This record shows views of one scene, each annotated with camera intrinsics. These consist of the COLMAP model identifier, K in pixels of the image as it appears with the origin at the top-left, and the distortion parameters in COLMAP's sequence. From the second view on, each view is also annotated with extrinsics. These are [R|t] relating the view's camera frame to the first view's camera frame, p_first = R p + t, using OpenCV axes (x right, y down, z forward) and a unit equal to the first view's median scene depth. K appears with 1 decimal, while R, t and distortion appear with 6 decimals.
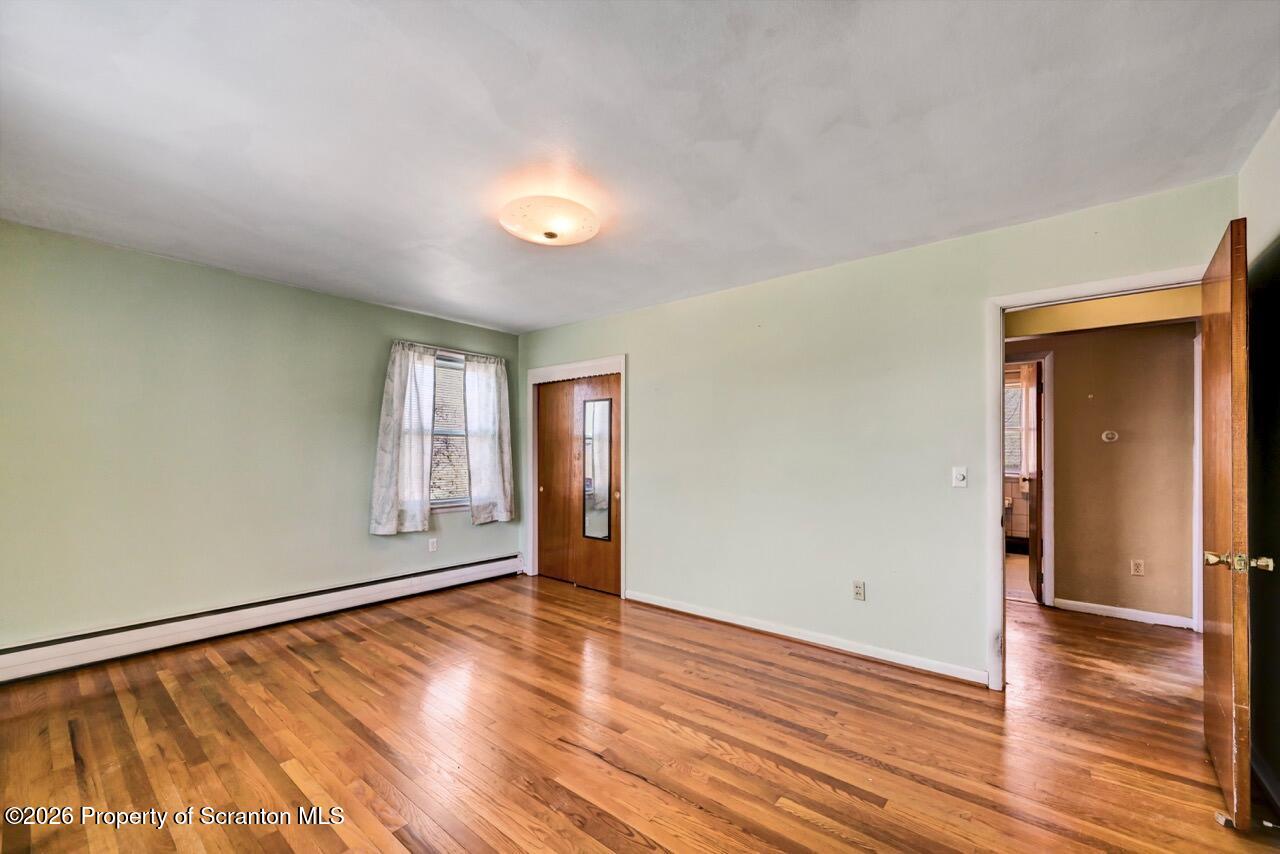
lens RADIAL K [[507.9, 0, 646.0], [0, 507.9, 438.8], [0, 0, 1]] dist [-0.001187, 0.000010]
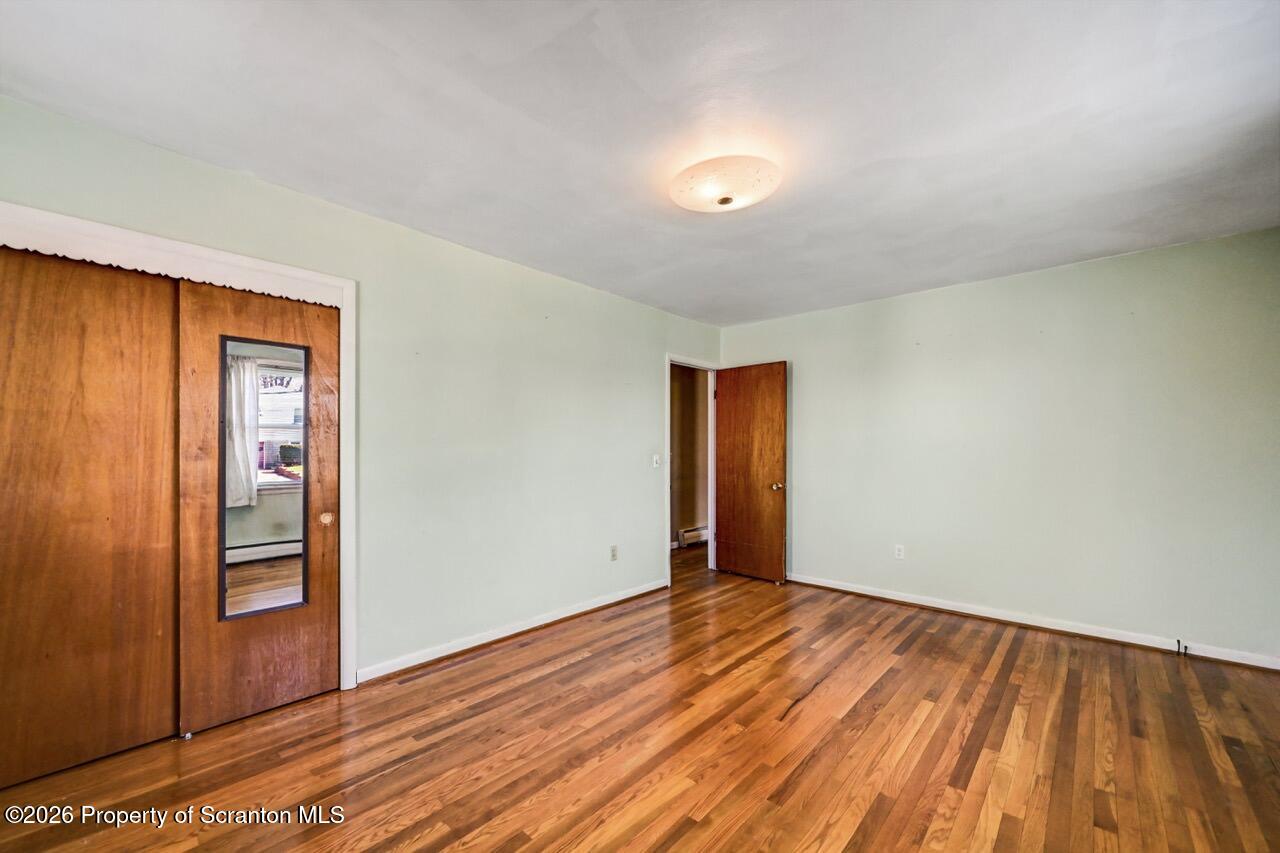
lens RADIAL K [[510.4, 0, 639.4], [0, 510.4, 447.4], [0, 0, 1]] dist [-0.002759, -0.000270]
pose [[0.056356, -0.001609, 0.998409, -0.740283], [-0.026366, 0.999648, 0.003099, 0.022643], [-0.998063, -0.026499, 0.056294, 0.748766]]
